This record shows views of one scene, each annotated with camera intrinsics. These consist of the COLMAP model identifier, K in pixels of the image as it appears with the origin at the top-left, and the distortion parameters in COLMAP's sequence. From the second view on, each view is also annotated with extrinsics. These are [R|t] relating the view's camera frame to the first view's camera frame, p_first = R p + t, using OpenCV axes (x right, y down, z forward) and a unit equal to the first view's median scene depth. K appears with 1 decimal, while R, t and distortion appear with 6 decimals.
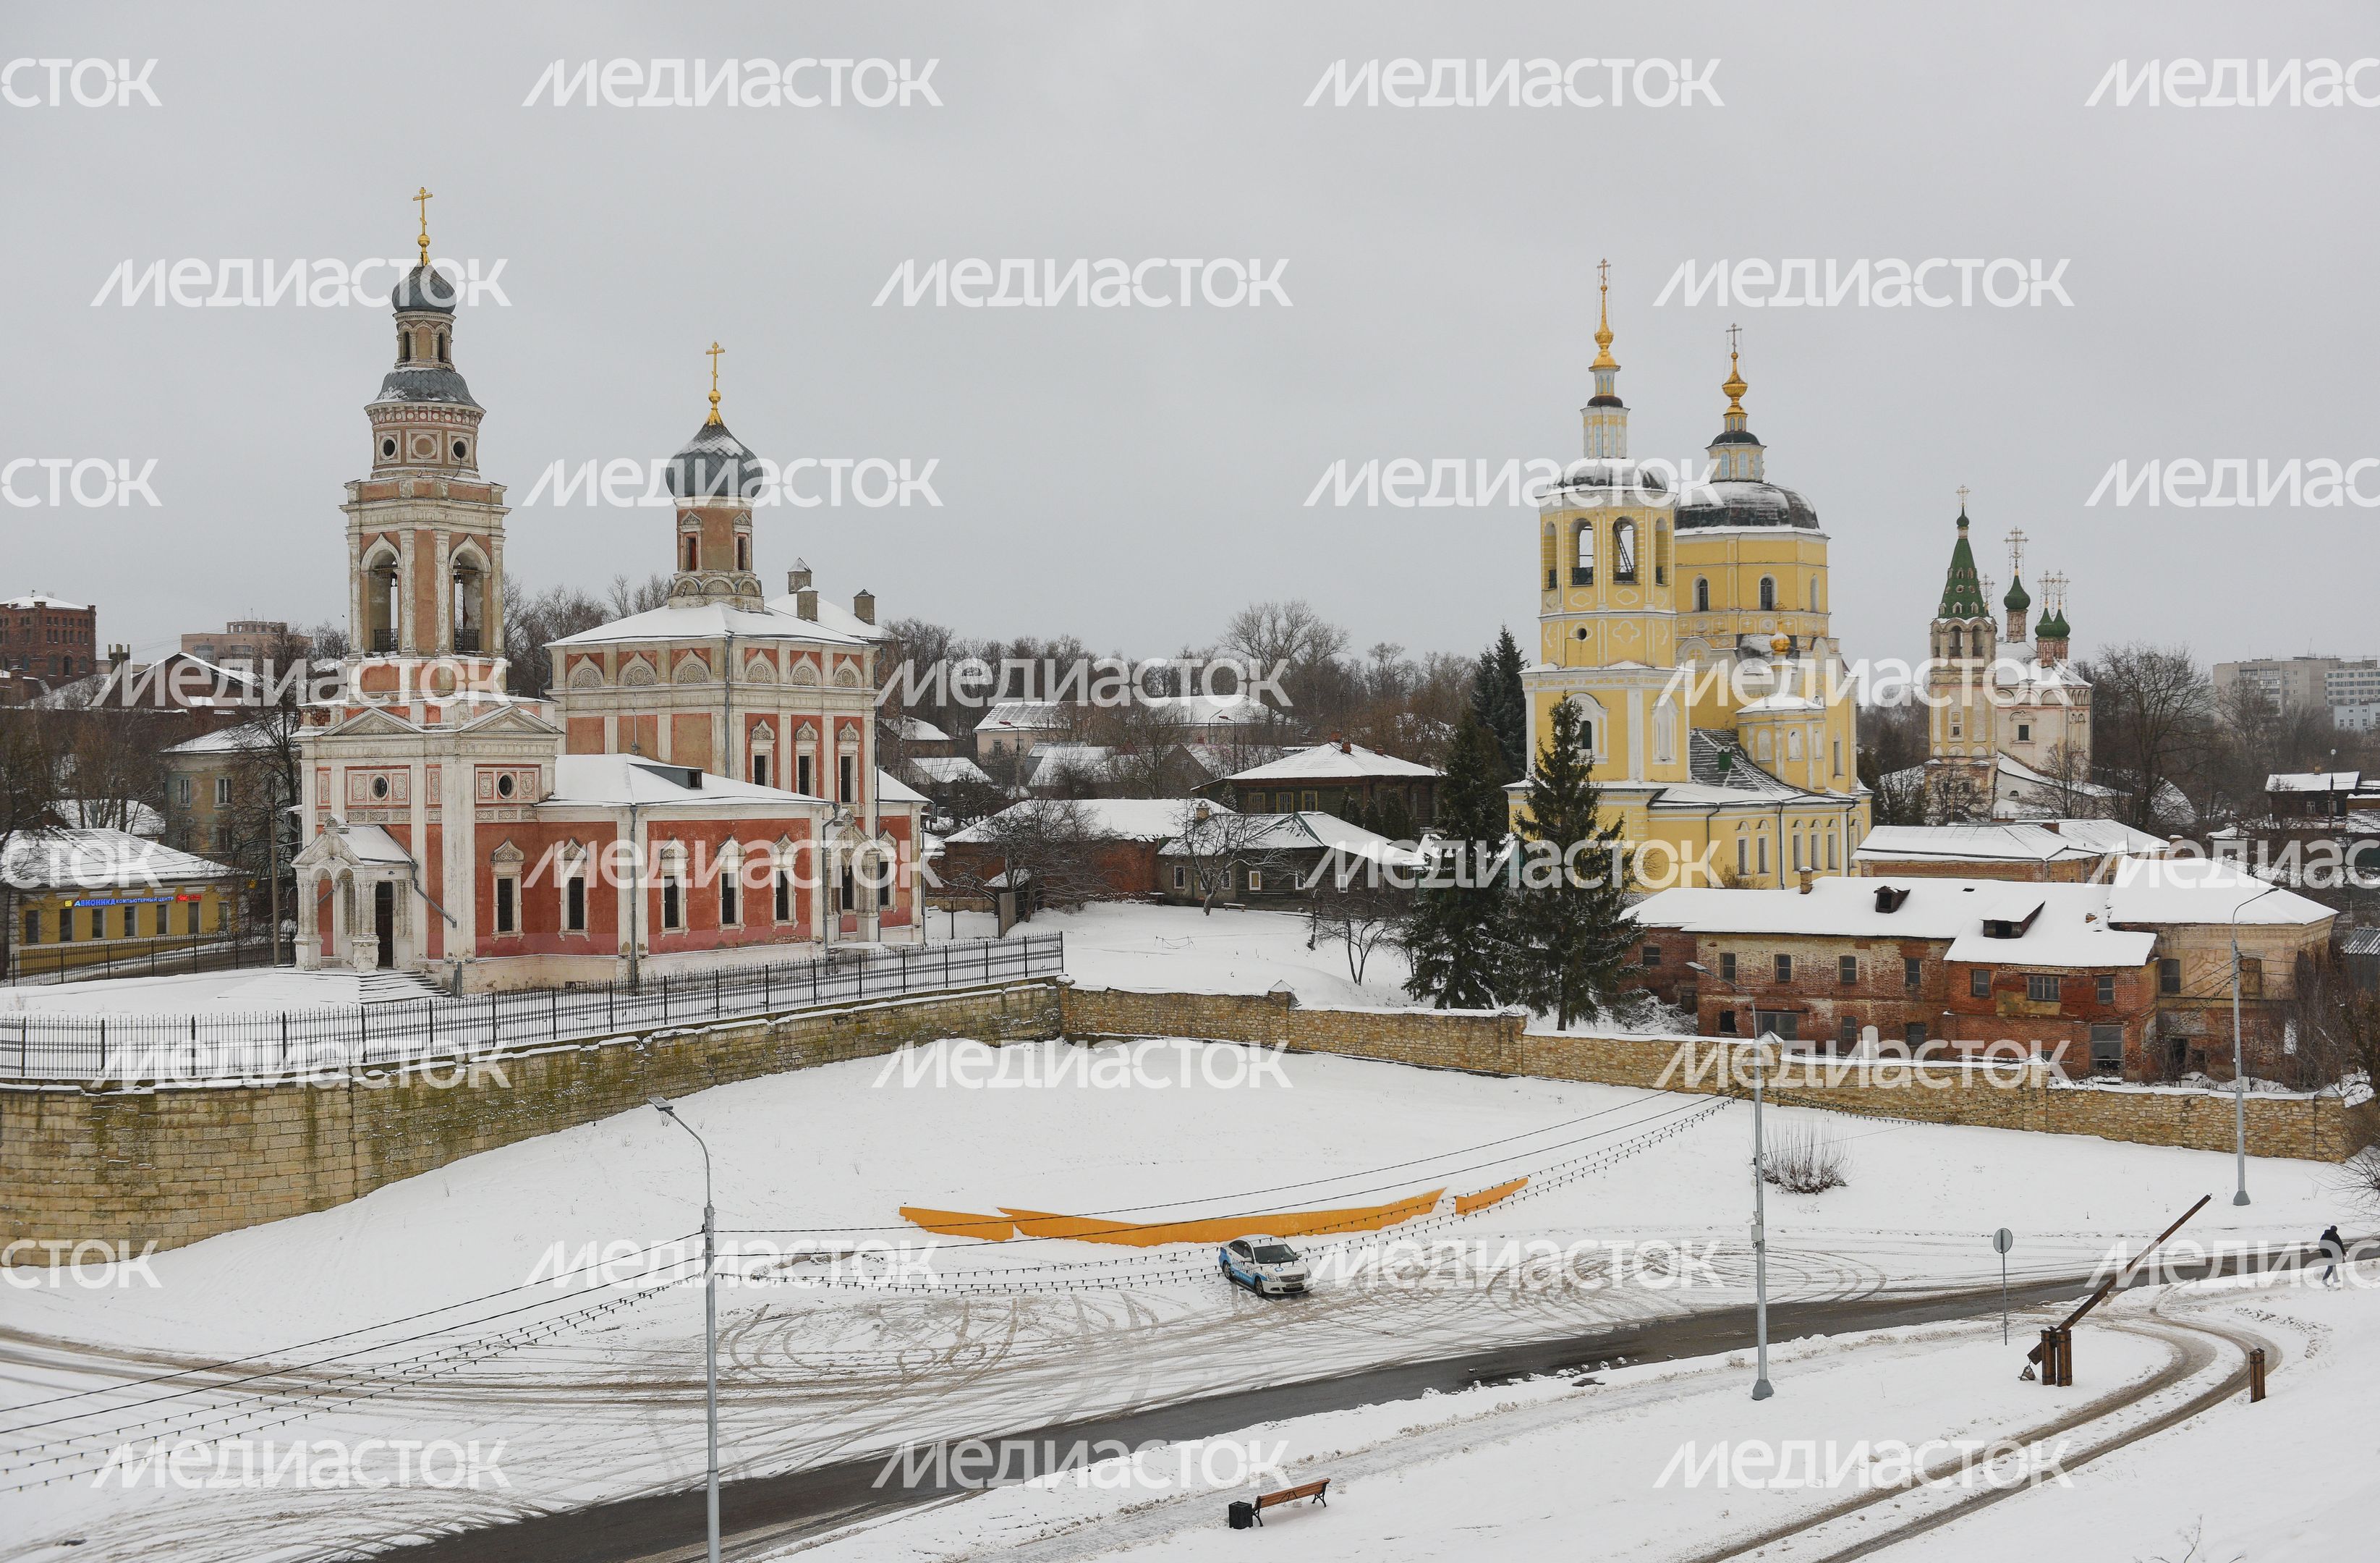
lens RADIAL K [[2800.8, 0, 1186.3], [0, 2800.8, 791.2], [0, 0, 1]] dist [0.007245, 0.000000]
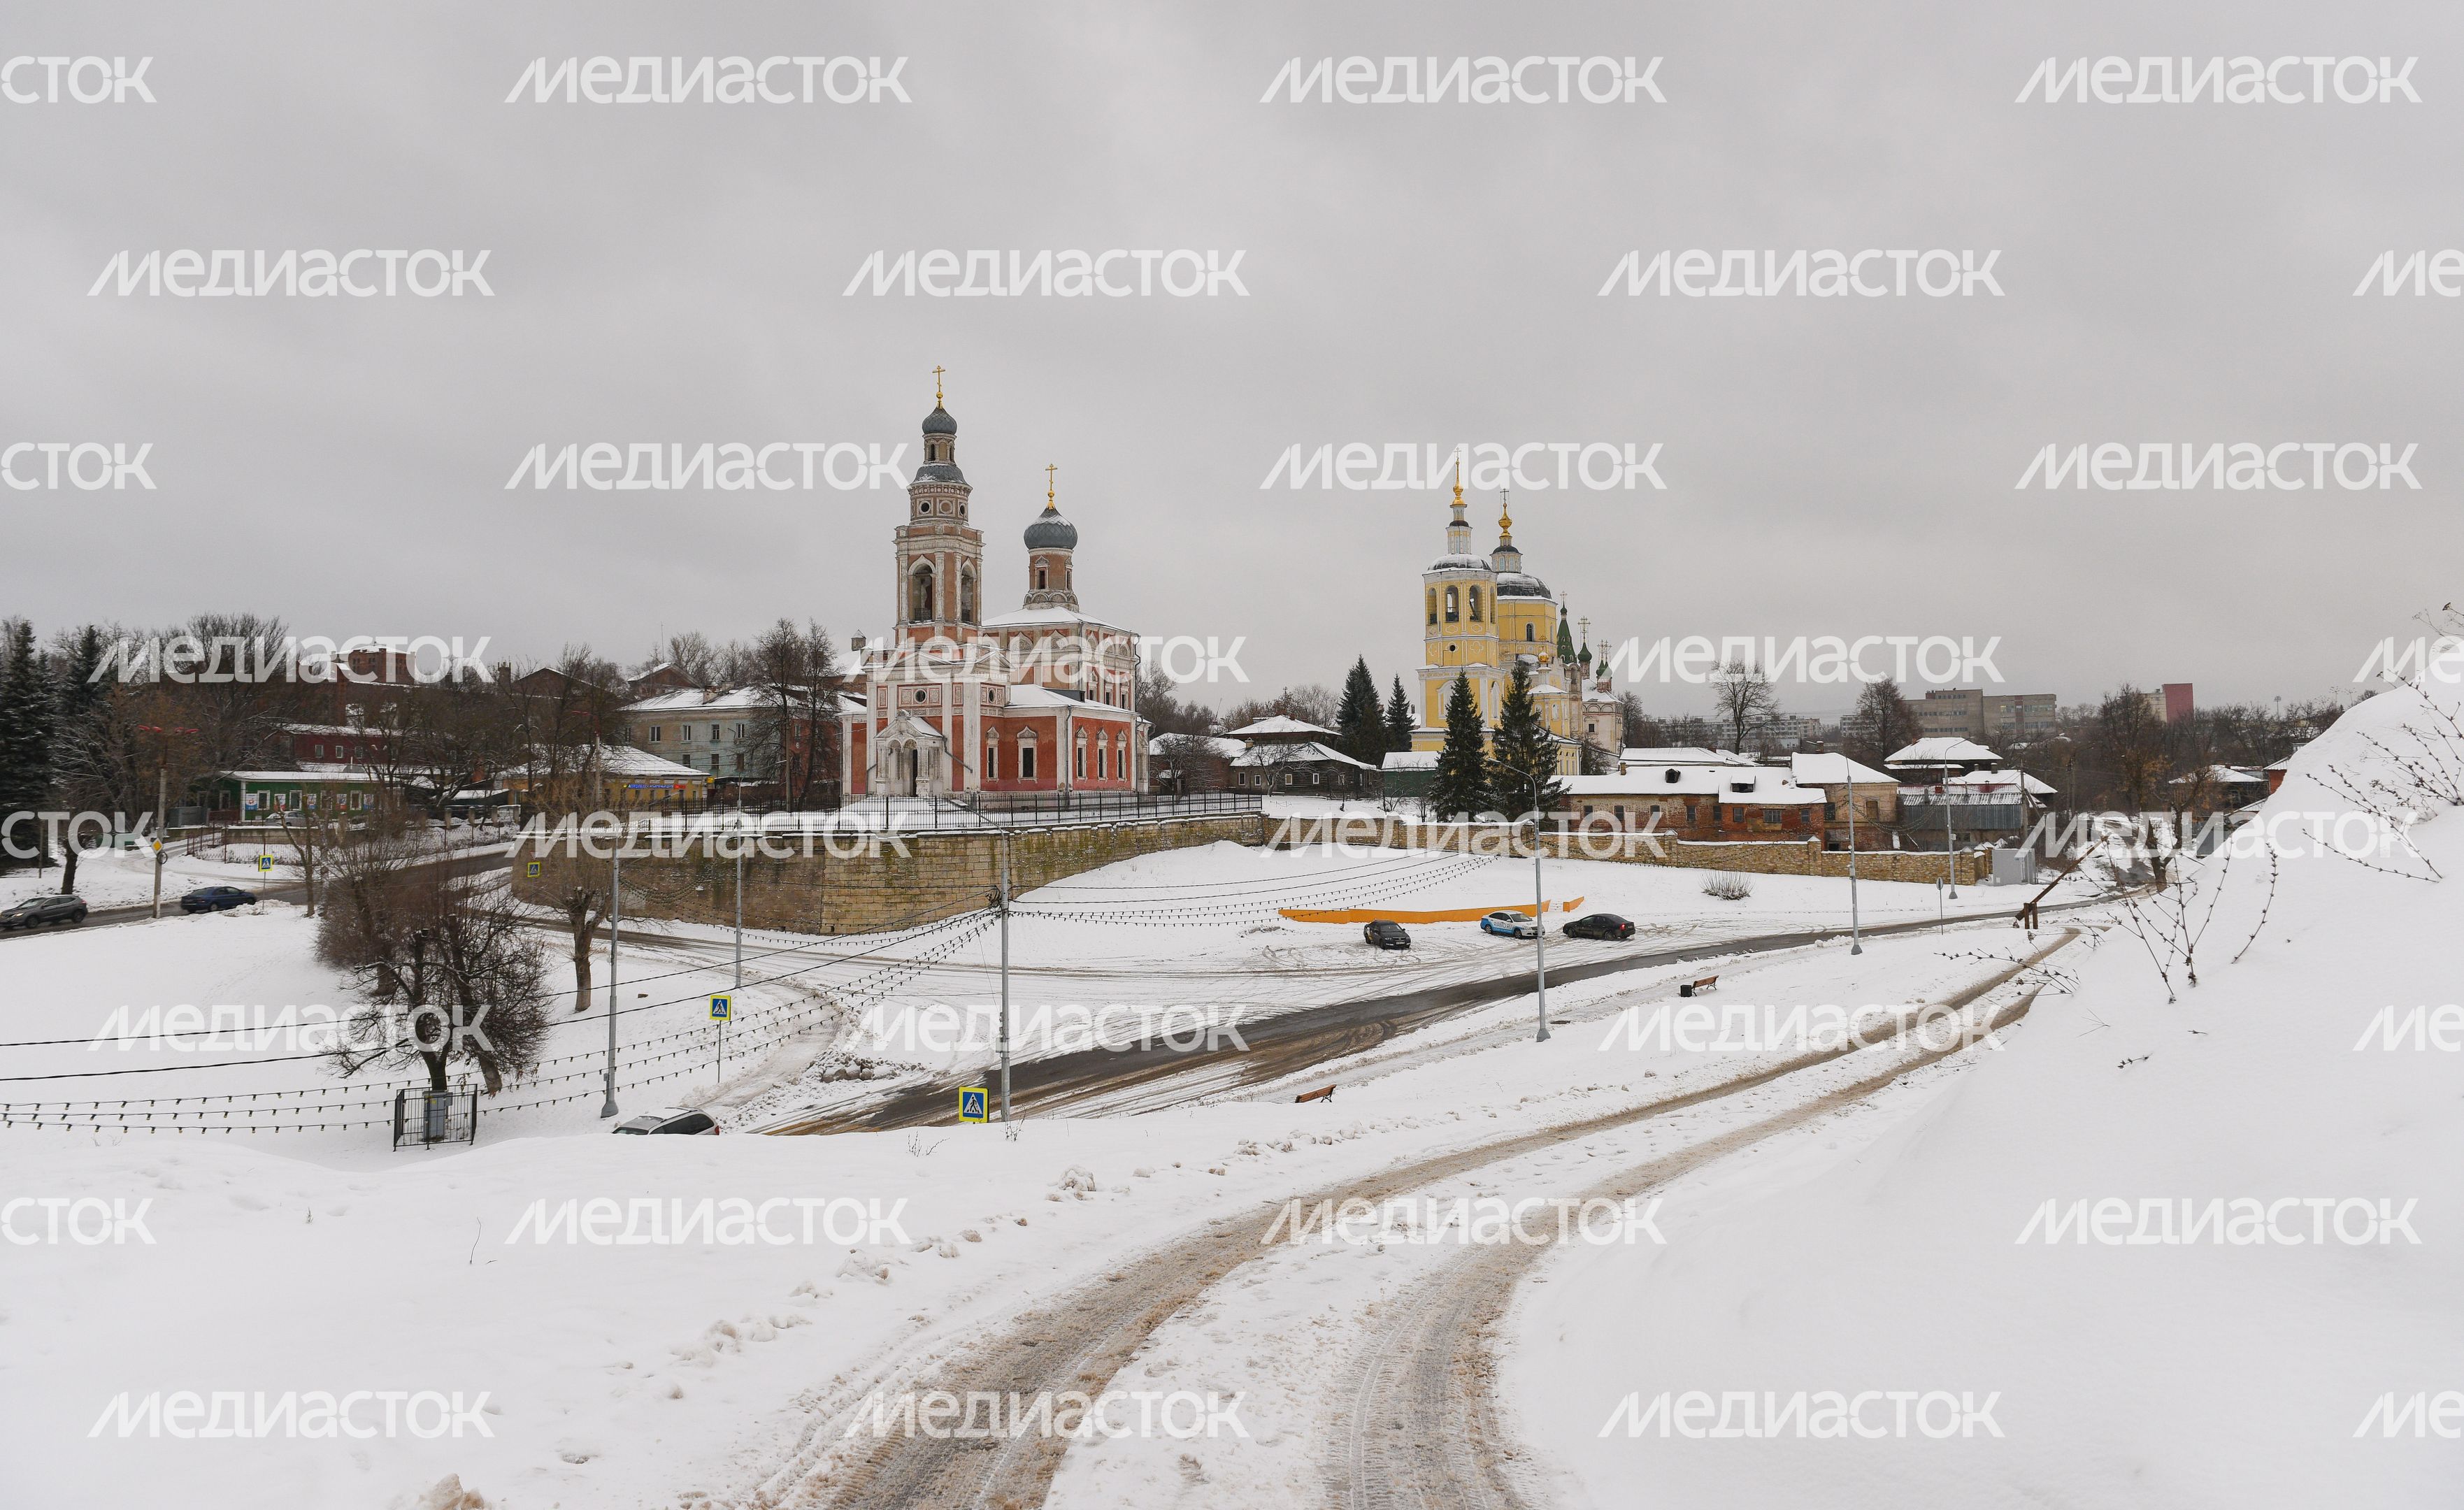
lens RADIAL K [[1663.6, 0, 1243.4], [0, 1663.6, 679.8], [0, 0, 1]] dist [0.011819, -0.001821]
pose [[0.986532, 0.011051, 0.163196, -0.236524], [0.000703, 0.997419, -0.071795, 0.058810], [-0.163568, 0.070942, 0.983978, -0.065257]]
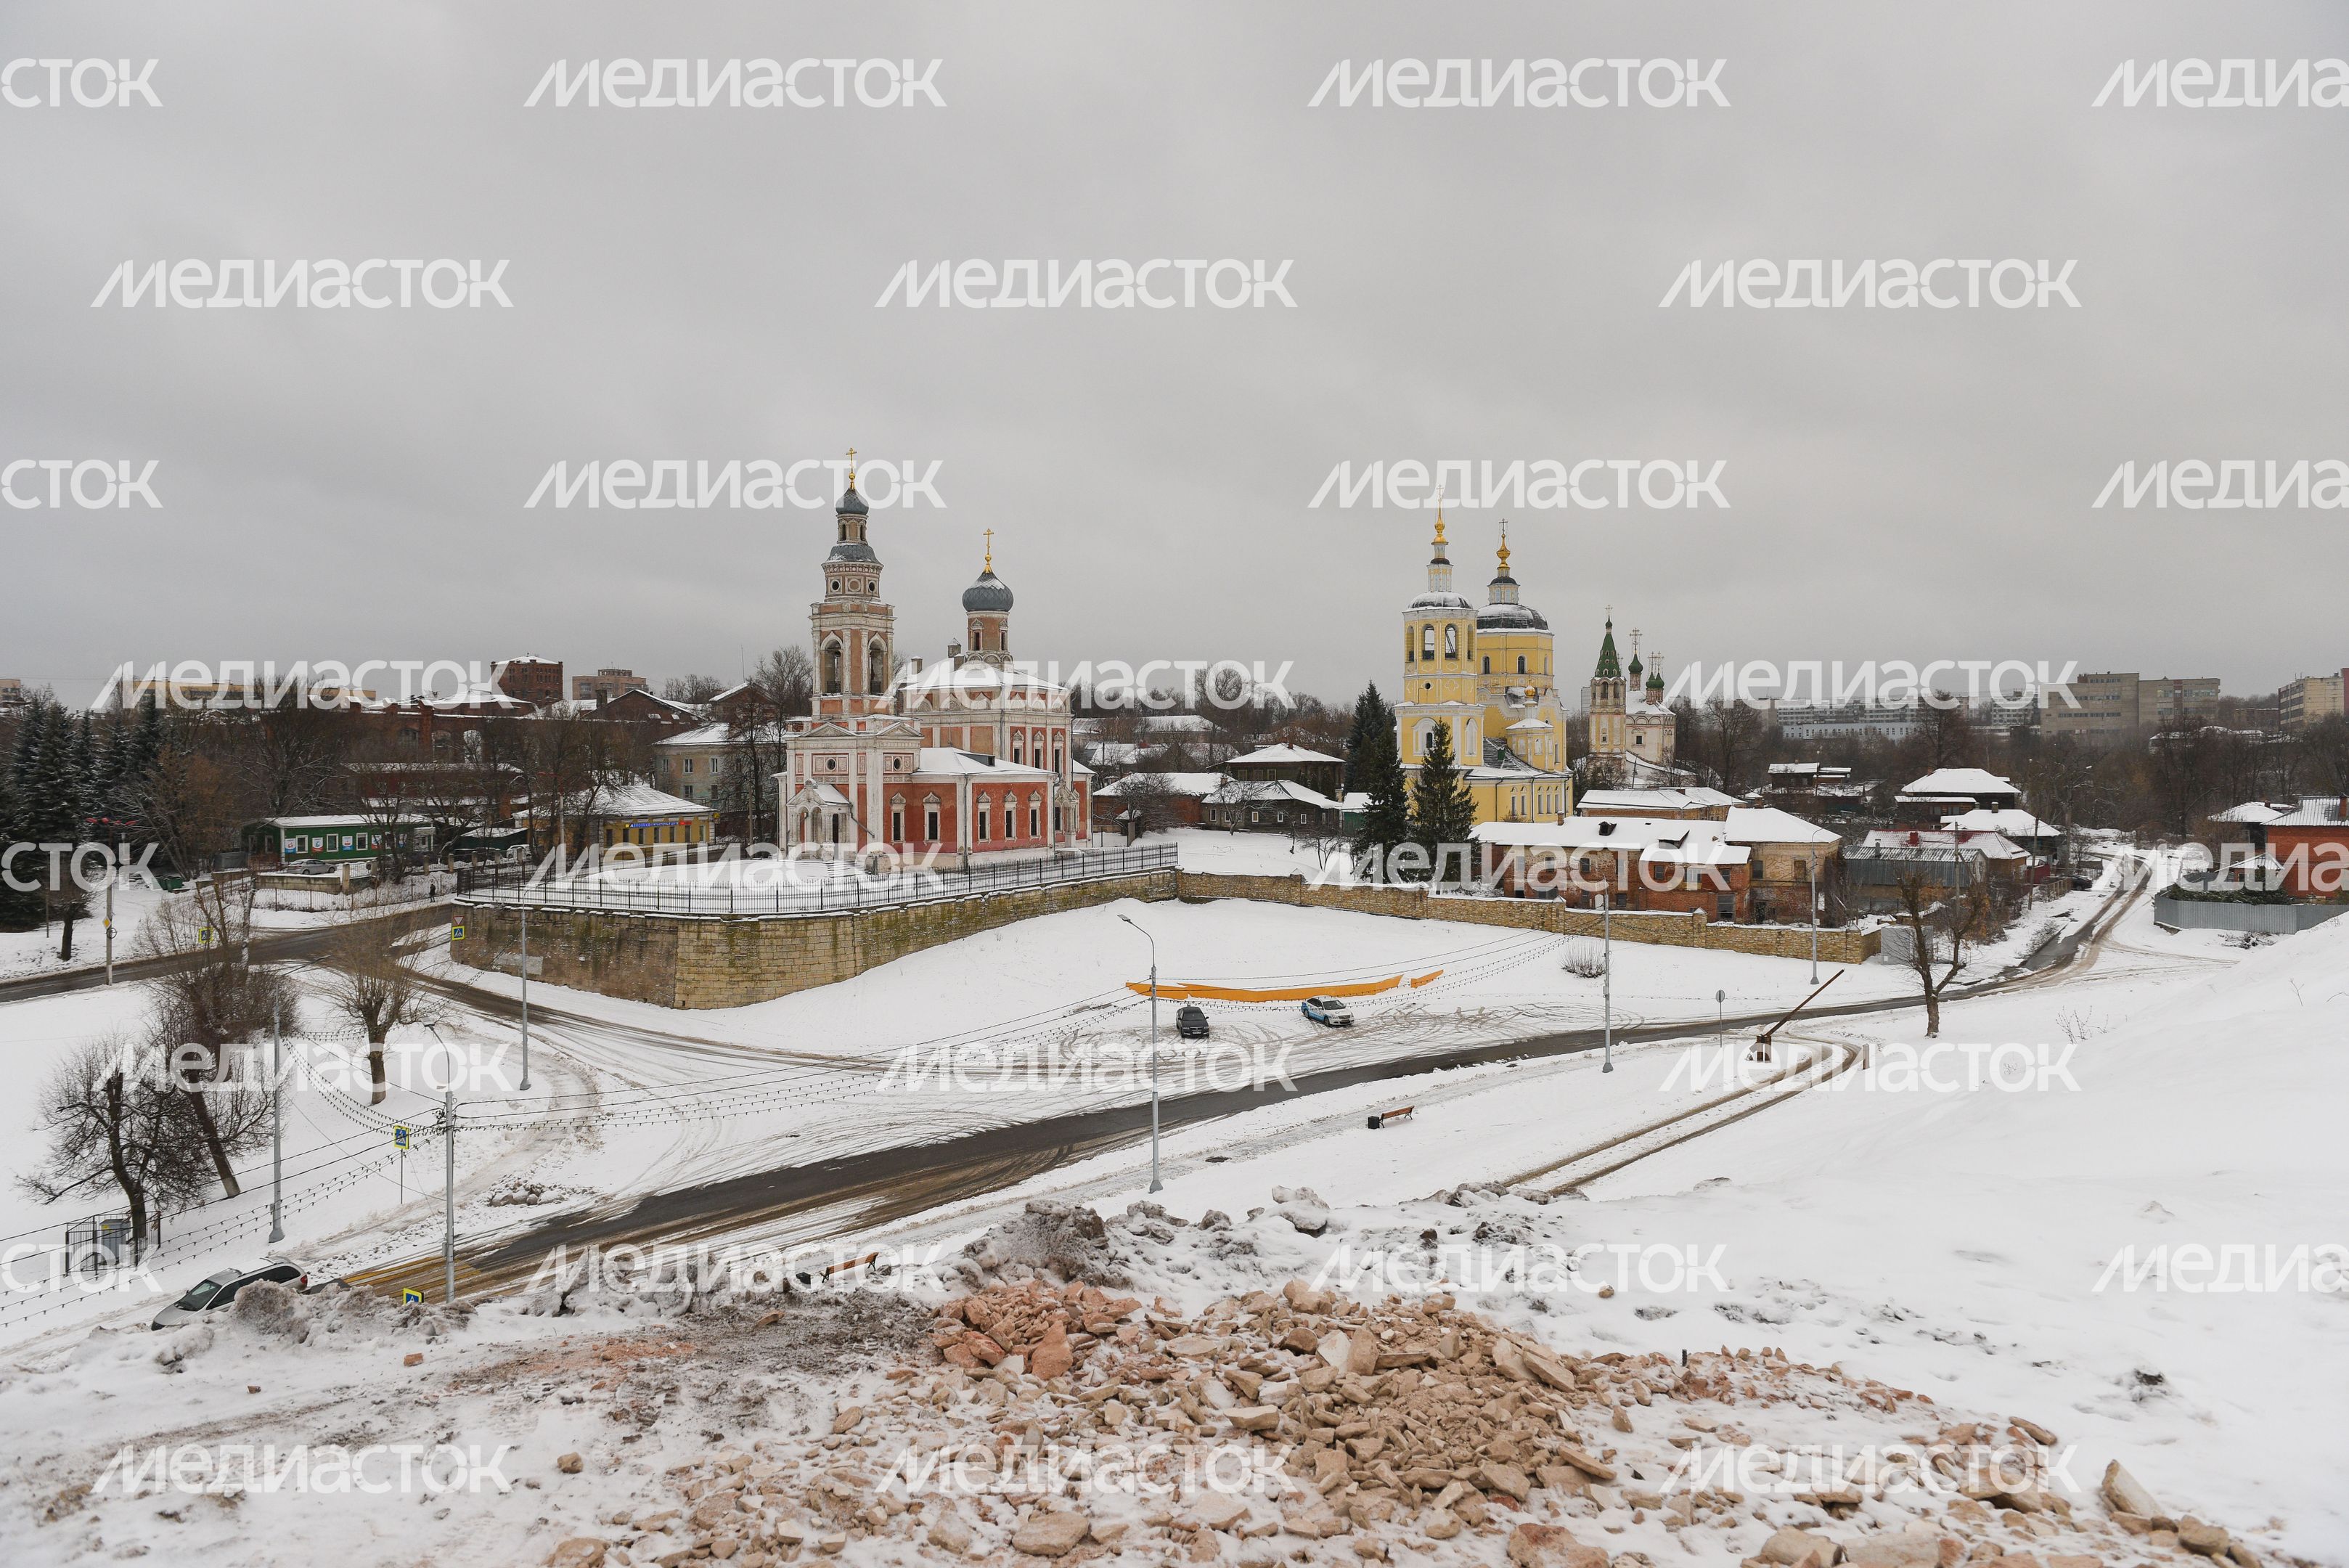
lens RADIAL K [[1585.6, 0, 1158.4], [0, 1585.6, 790.9], [0, 0, 1]] dist [0.010716, -0.000478]
pose [[0.999829, 0.006143, 0.017451, -0.077310], [-0.006377, 0.999890, 0.013398, 0.000761], [-0.017367, -0.013507, 0.999758, -0.073817]]
